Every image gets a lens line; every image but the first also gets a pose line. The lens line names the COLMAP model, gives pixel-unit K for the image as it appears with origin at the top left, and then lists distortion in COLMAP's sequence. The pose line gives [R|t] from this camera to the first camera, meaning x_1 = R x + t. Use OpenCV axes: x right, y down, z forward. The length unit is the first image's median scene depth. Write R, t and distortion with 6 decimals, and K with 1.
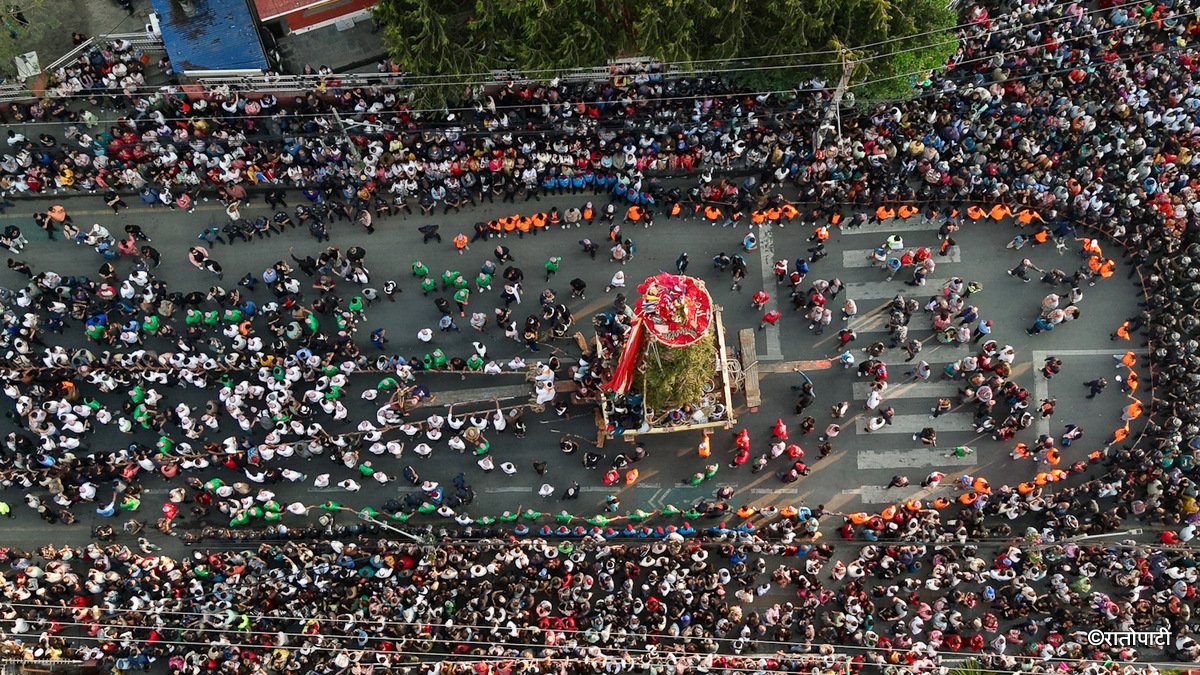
lens RADIAL K [[813.1, 0, 580.7], [0, 813.1, 337.0], [0, 0, 1]] dist [0.058767, -0.071086]
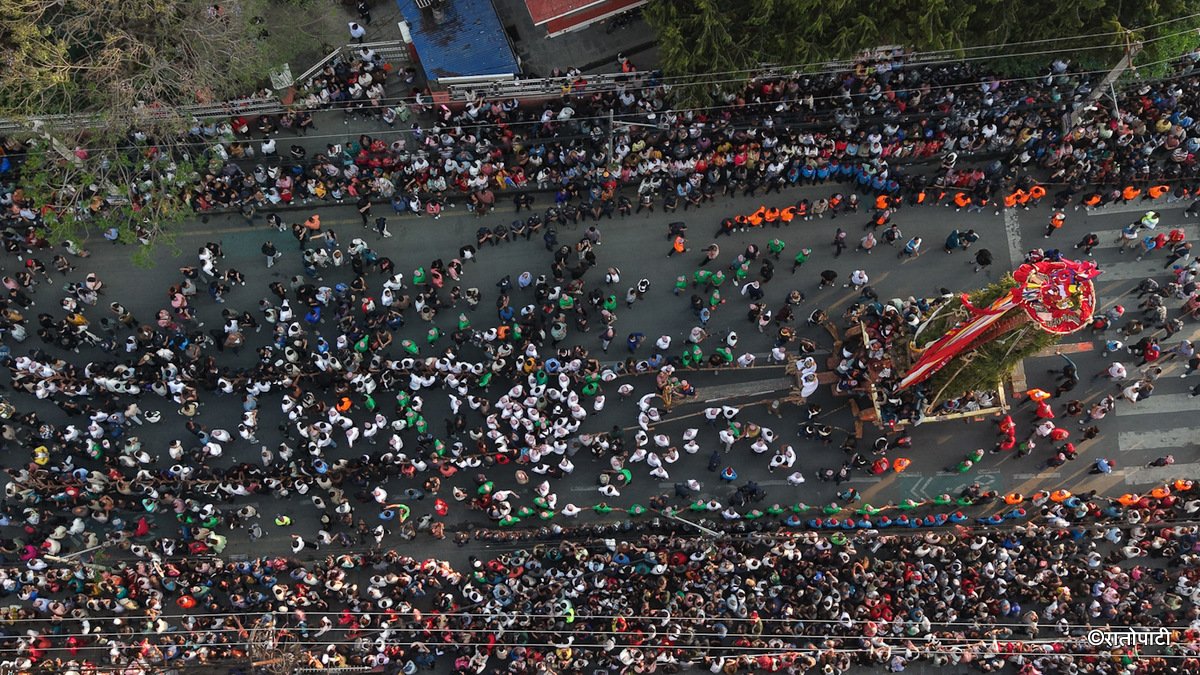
lens RADIAL K [[813.1, 0, 580.7], [0, 813.1, 337.0], [0, 0, 1]] dist [0.058767, -0.071086]
pose [[0.999351, -0.035867, -0.003235, -0.308366], [0.035893, 0.999321, 0.008376, -0.009031], [0.002933, -0.008487, 0.999960, -0.003246]]
